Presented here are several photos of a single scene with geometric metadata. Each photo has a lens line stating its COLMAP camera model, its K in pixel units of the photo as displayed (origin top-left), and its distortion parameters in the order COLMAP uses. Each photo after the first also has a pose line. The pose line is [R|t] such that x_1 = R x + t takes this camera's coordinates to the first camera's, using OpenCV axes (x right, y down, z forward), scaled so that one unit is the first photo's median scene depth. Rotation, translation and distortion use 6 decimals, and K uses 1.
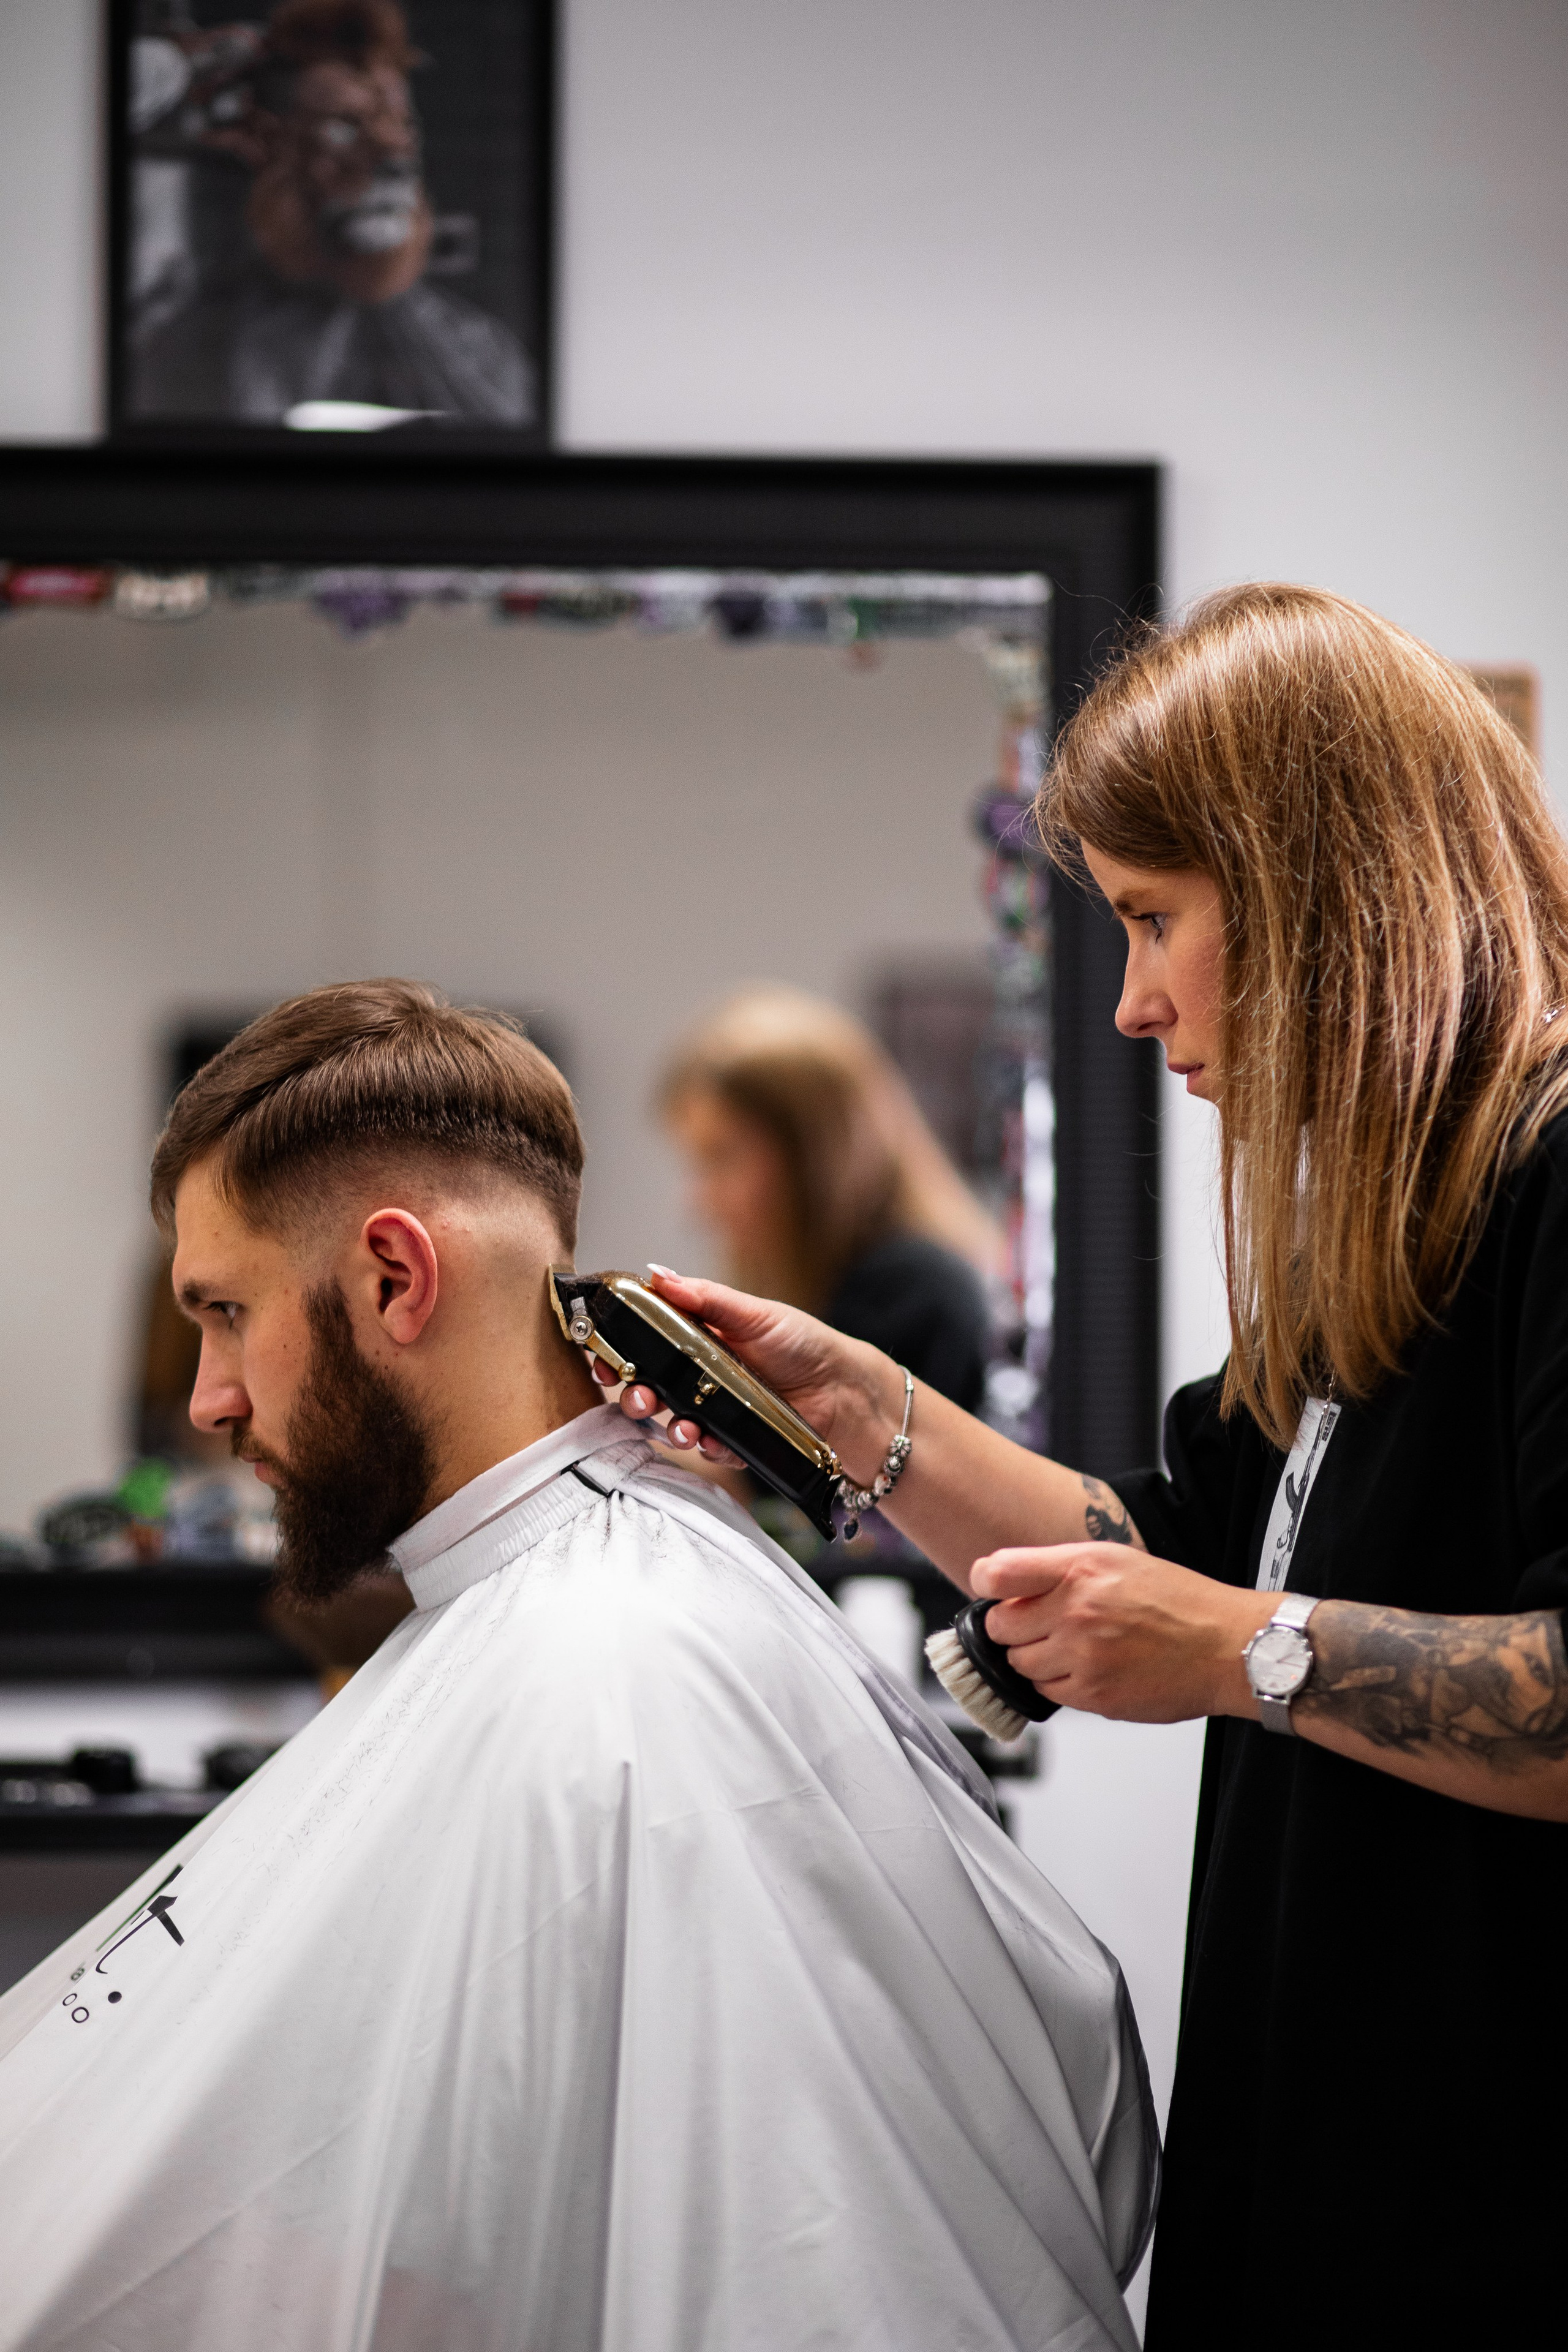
lens RADIAL K [[5925.9, 0, 782.1], [0, 5925.9, 1173.4], [0, 0, 1]] dist [0.164563, 0.000000]
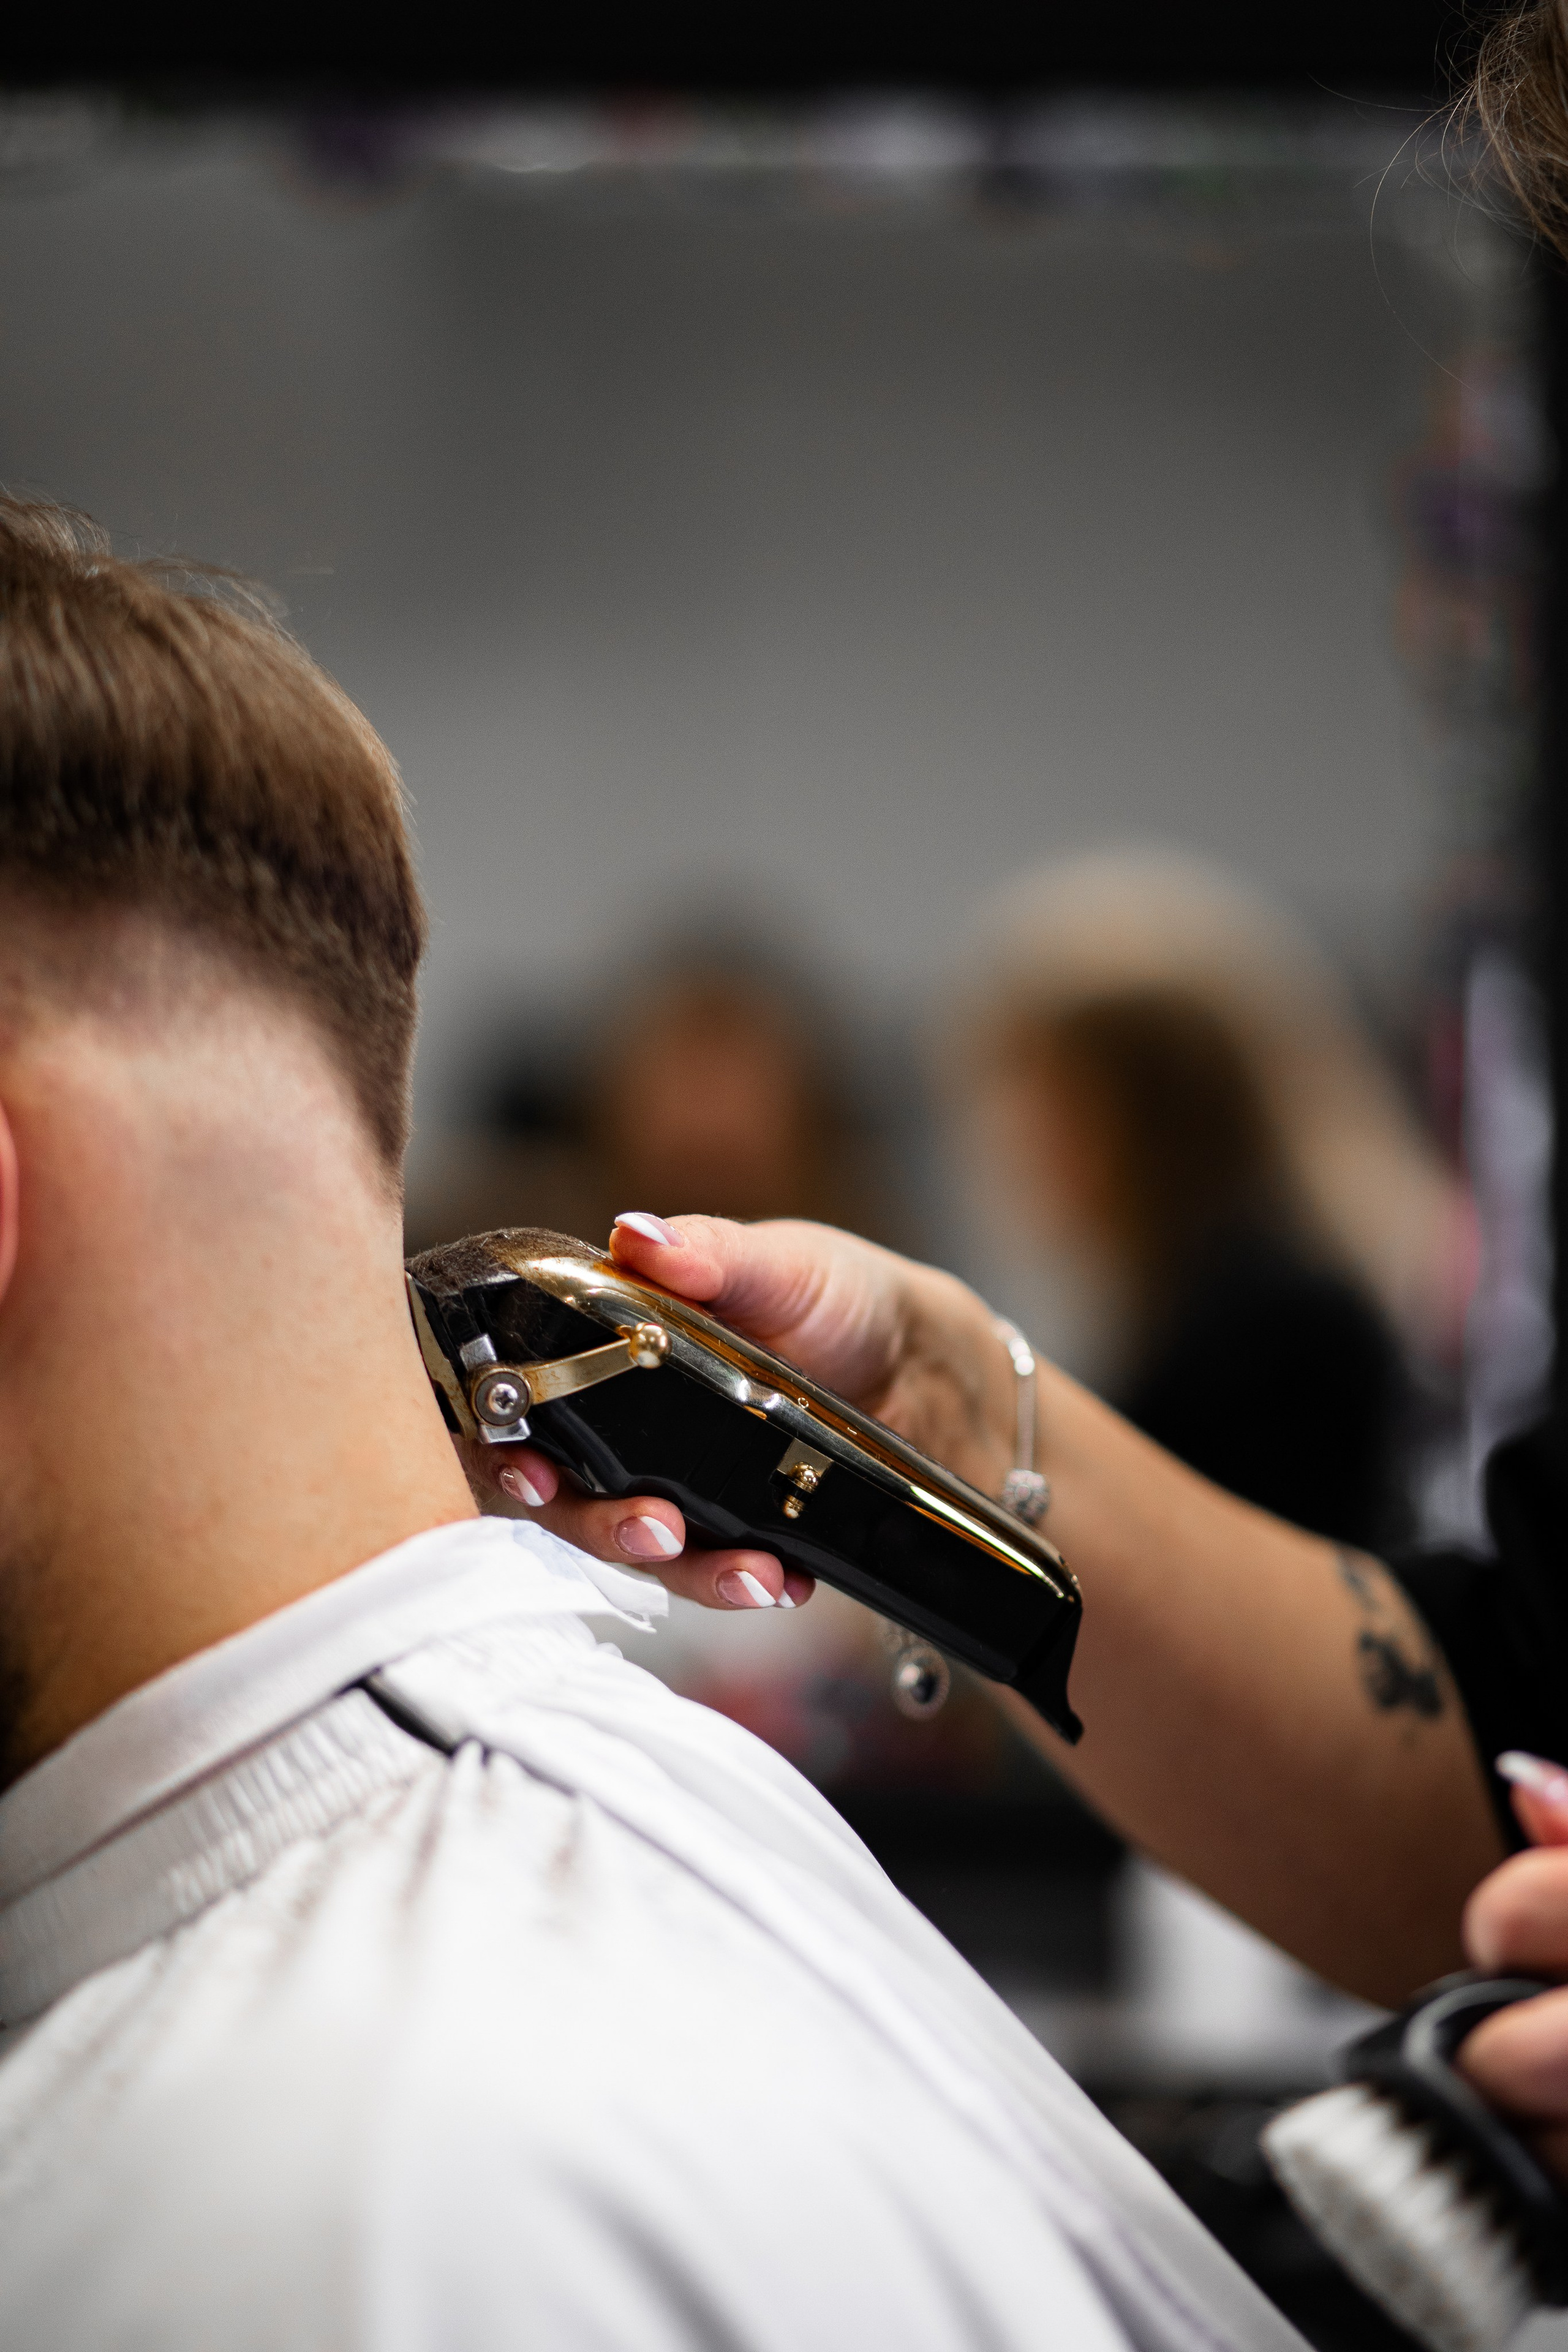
lens RADIAL K [[5925.9, 0, 785.1], [0, 5925.9, 1178.0], [0, 0, 1]] dist [0.164563, 0.000000]
pose [[0.999346, 0.032101, -0.016640, -0.000503], [-0.032080, 0.999484, 0.001491, 0.013195], [0.016679, -0.000956, 0.999860, 0.594604]]
